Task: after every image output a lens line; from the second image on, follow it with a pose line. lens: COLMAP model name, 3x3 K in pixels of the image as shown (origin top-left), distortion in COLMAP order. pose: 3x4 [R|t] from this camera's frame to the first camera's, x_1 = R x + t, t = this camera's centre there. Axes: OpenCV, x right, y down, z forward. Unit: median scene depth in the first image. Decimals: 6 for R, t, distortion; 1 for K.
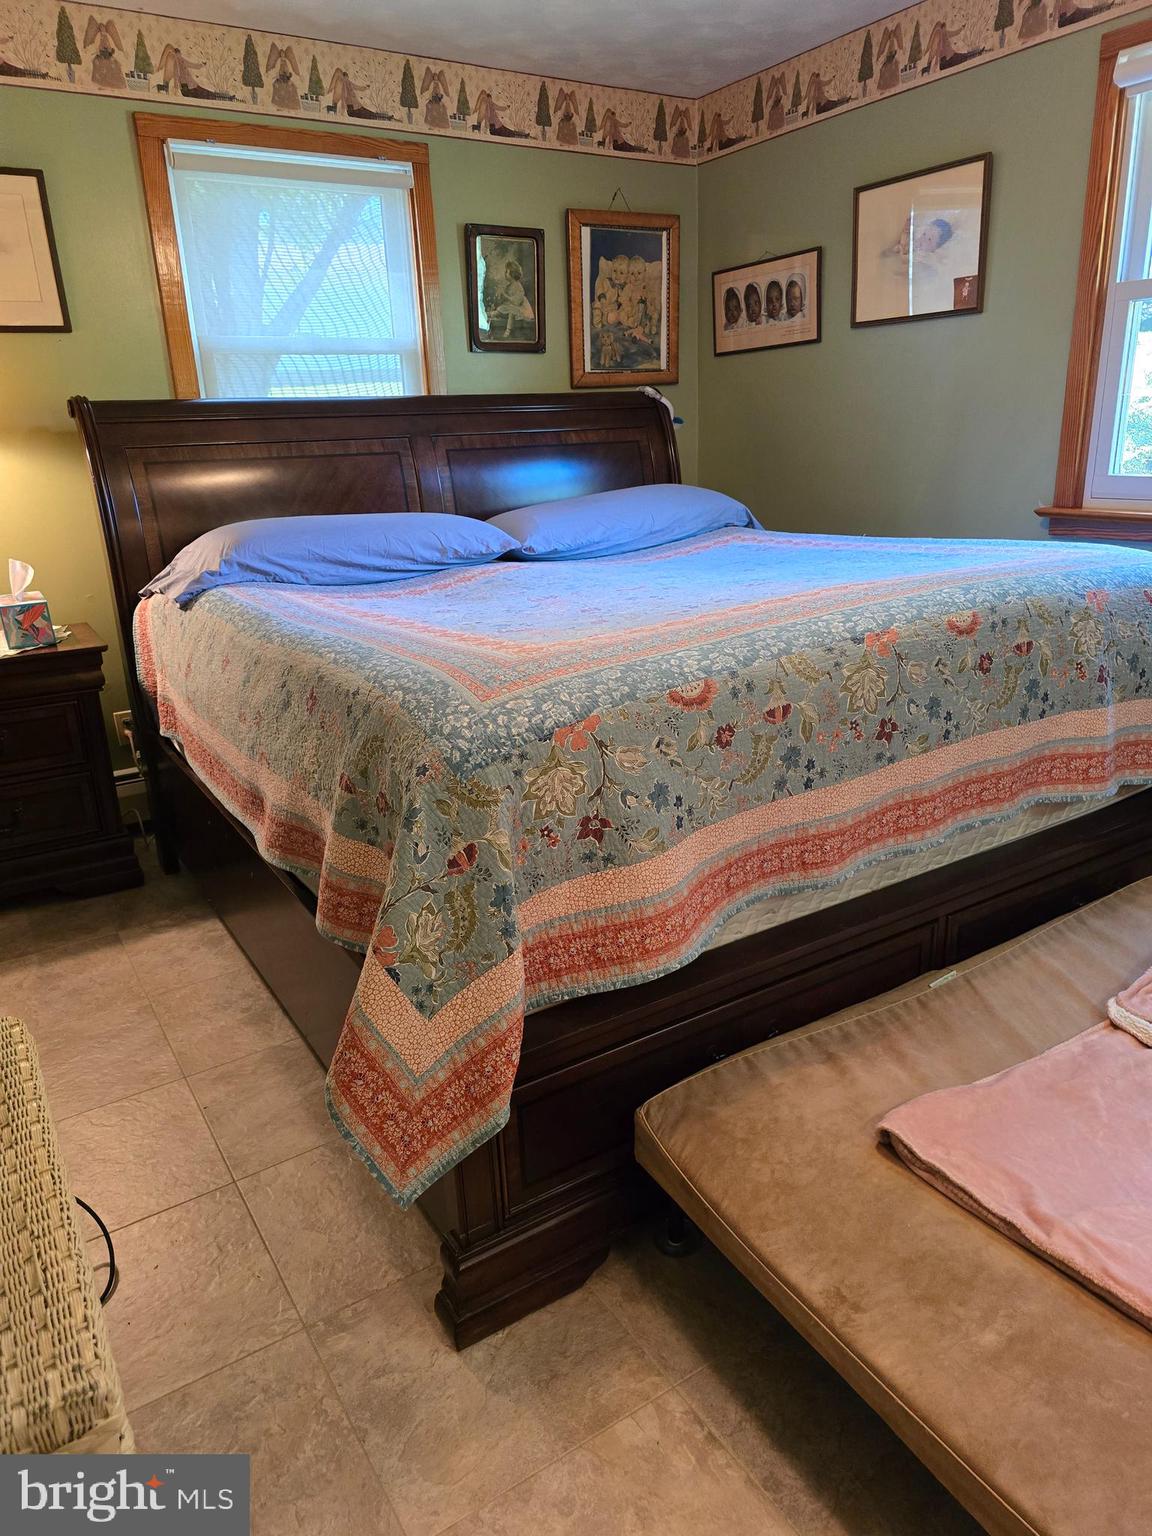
lens RADIAL K [[1033.3, 0, 592.7], [0, 1033.3, 763.3], [0, 0, 1]] dist [0.061497, -0.053295]
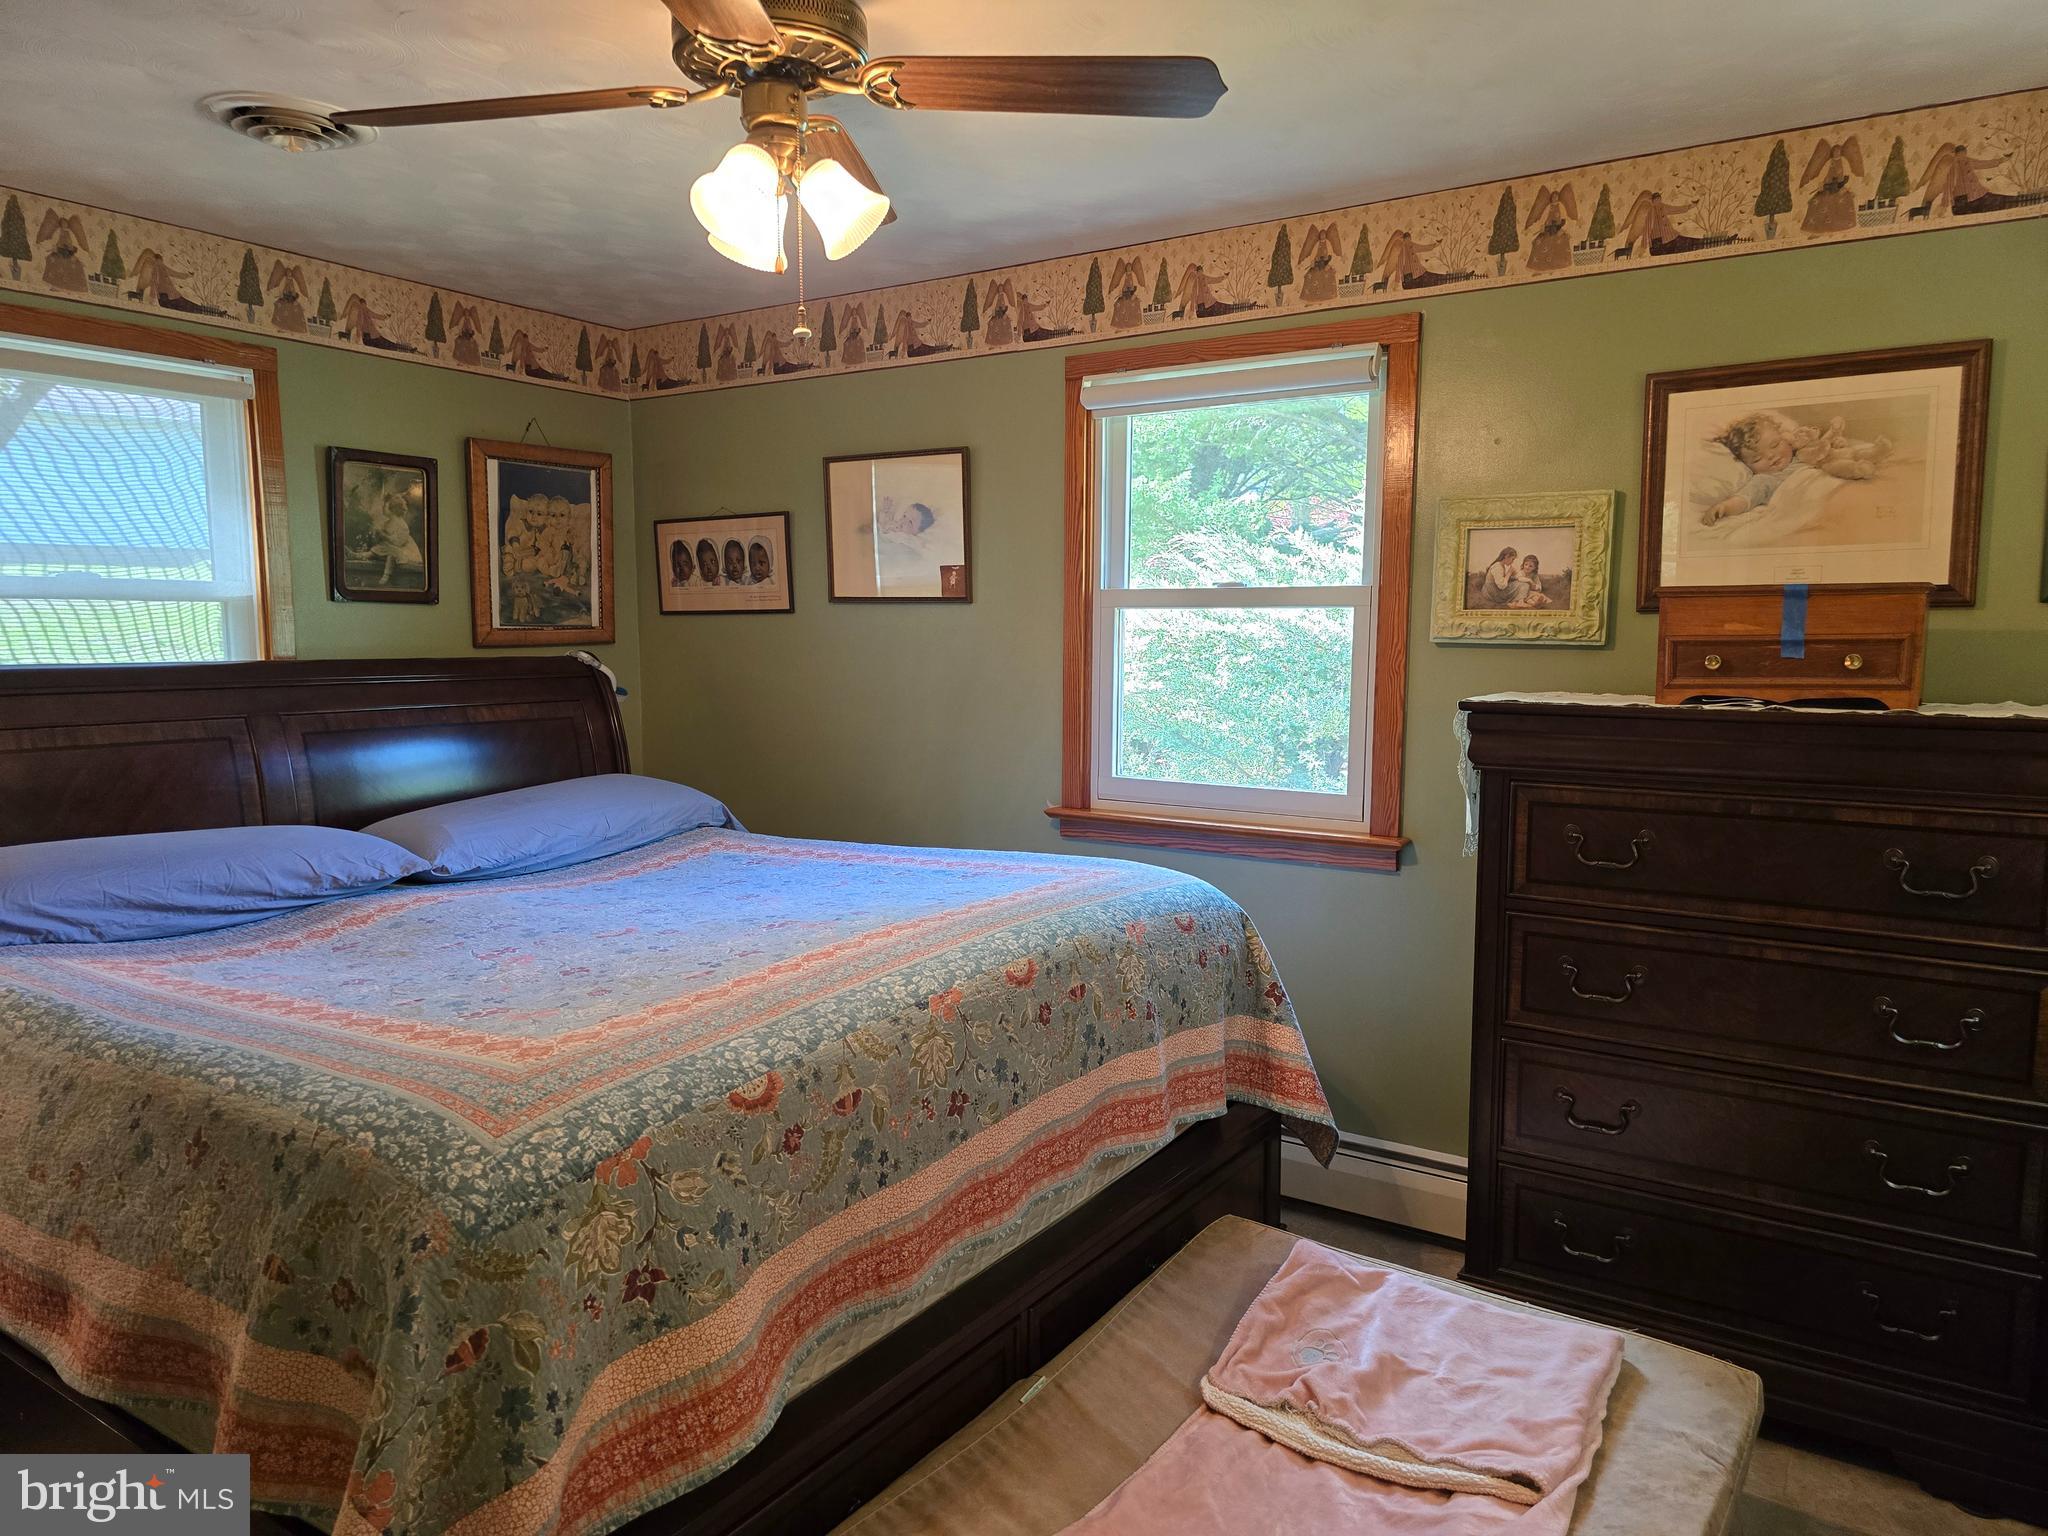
lens RADIAL K [[1377.8, 0, 1027.9], [0, 1377.8, 774.8], [0, 0, 1]] dist [0.061497, -0.053295]
pose [[0.911939, -0.006607, 0.410272, -0.098647], [0.090469, 0.978502, -0.185333, -0.055867], [-0.400228, 0.206129, 0.892932, -0.093776]]
